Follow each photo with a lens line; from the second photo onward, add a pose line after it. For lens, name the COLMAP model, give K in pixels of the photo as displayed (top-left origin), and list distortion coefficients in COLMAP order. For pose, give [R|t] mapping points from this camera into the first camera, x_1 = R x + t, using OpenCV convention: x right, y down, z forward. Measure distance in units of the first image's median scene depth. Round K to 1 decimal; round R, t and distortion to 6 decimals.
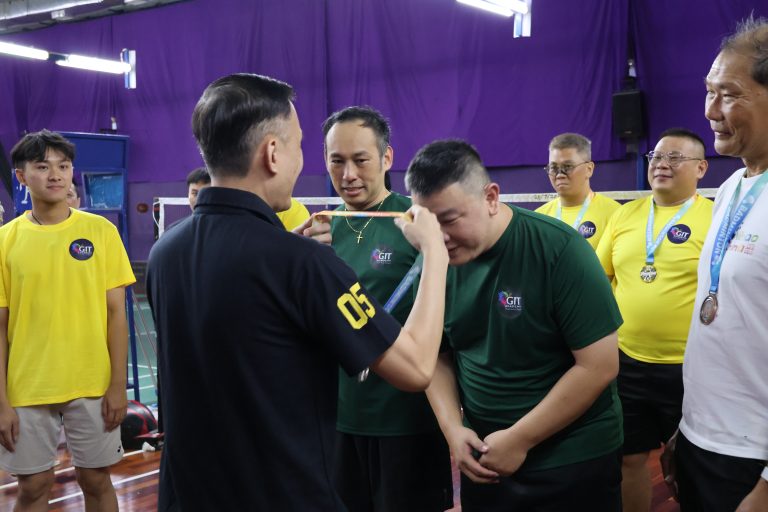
lens RADIAL K [[962.3, 0, 384.3], [0, 962.3, 262.5], [0, 0, 1]] dist [-0.000965, 0.486152]
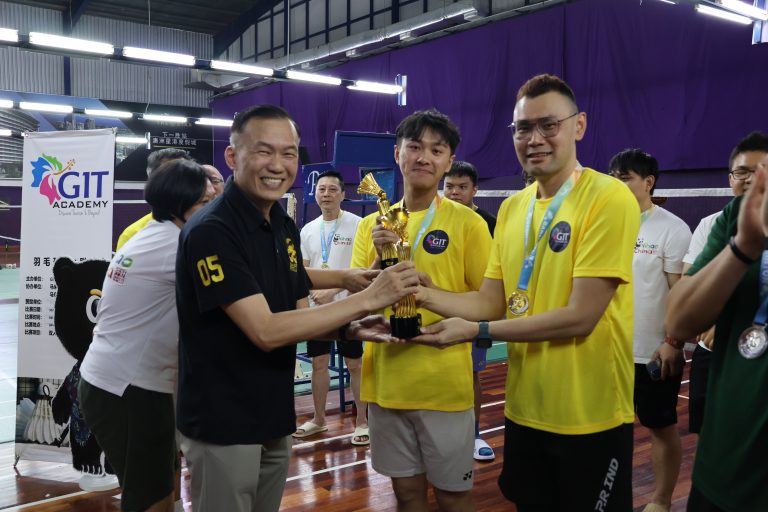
lens RADIAL K [[754.6, 0, 381.3], [0, 754.6, 253.4], [0, 0, 1]] dist [-0.067730, 0.145266]
pose [[0.961072, 0.027615, -0.274916, -0.019048], [-0.025360, 0.999609, 0.011753, -0.002082], [0.275133, -0.004324, 0.961396, 0.071137]]
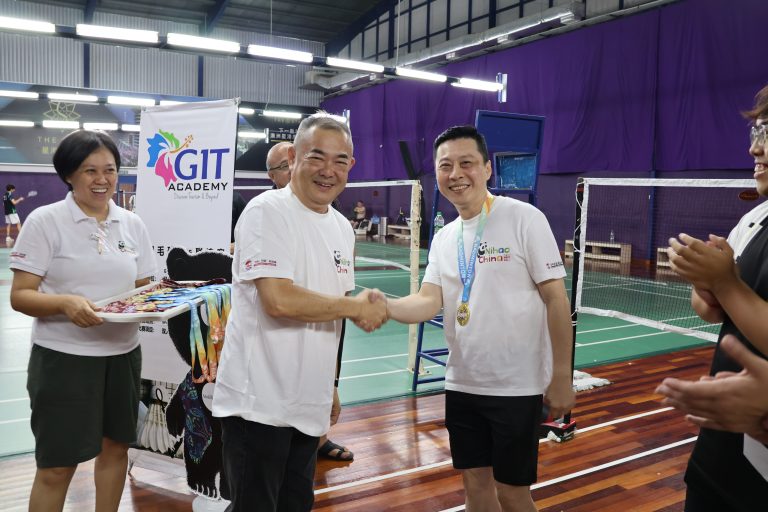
lens RADIAL K [[653.3, 0, 384.6], [0, 653.3, 255.9], [0, 0, 1]] dist [-0.153215, 0.135237]
pose [[0.921414, 0.061928, -0.383616, -0.065076], [-0.048501, 0.997827, 0.044587, -0.003973], [0.385544, -0.022477, 0.922416, 0.136724]]
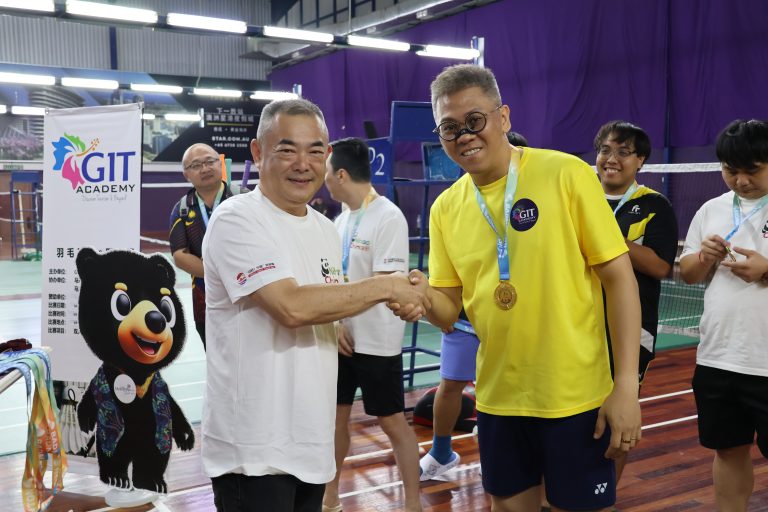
lens RADIAL K [[837.3, 0, 383.4], [0, 837.3, 254.7], [0, 0, 1]] dist [-0.018889, 0.141351]
pose [[0.931399, 0.027526, -0.362958, -0.014851], [-0.017126, 0.999346, 0.031842, -0.002628], [0.363597, -0.023441, 0.931261, 0.080453]]
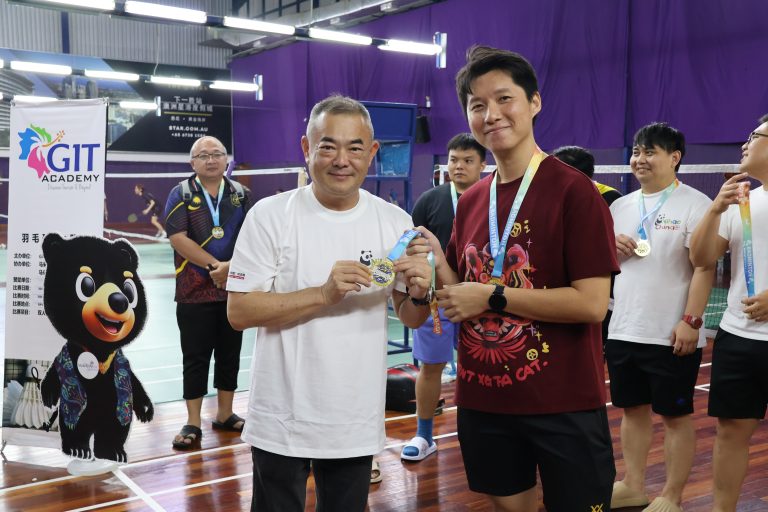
lens RADIAL K [[868.8, 0, 387.3], [0, 868.8, 257.4], [0, 0, 1]] dist [-0.008021, 0.203594]
pose [[0.946803, 0.042819, -0.318953, 0.002019], [-0.032705, 0.998780, 0.036999, -0.001260], [0.320148, -0.024600, 0.947048, 0.051279]]
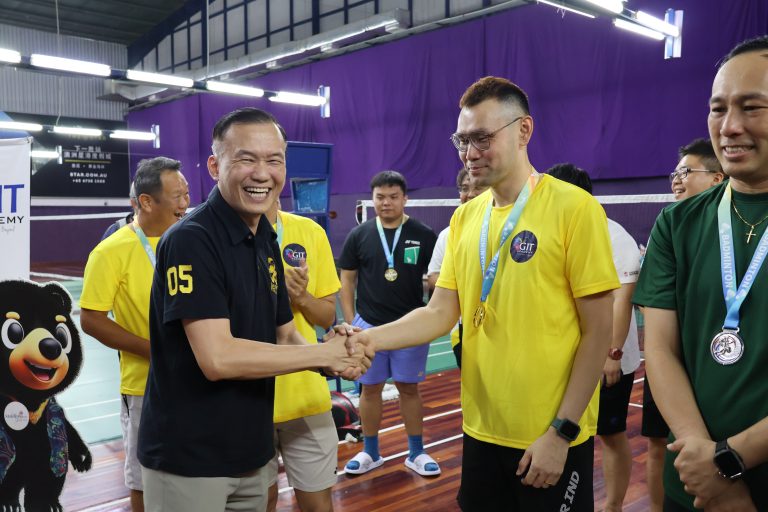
lens RADIAL K [[756.7, 0, 384.8], [0, 756.7, 262.9], [0, 0, 1]] dist [-0.123976, 0.299349]
pose [[0.985585, 0.006367, -0.169061, -0.027770], [-0.005479, 0.999969, 0.005720, -0.001814], [0.169092, -0.004712, 0.985589, 0.078503]]
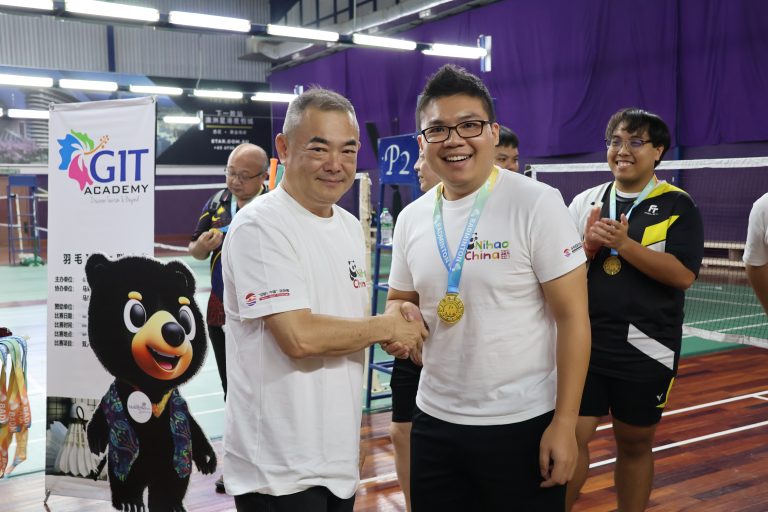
lens RADIAL K [[837.3, 0, 383.4], [0, 837.3, 254.7], [0, 0, 1]] dist [-0.018889, 0.141351]
pose [[0.932912, 0.020667, -0.359510, -0.032811], [-0.011158, 0.999531, 0.028505, -0.002337], [0.359930, -0.022581, 0.932706, 0.095603]]
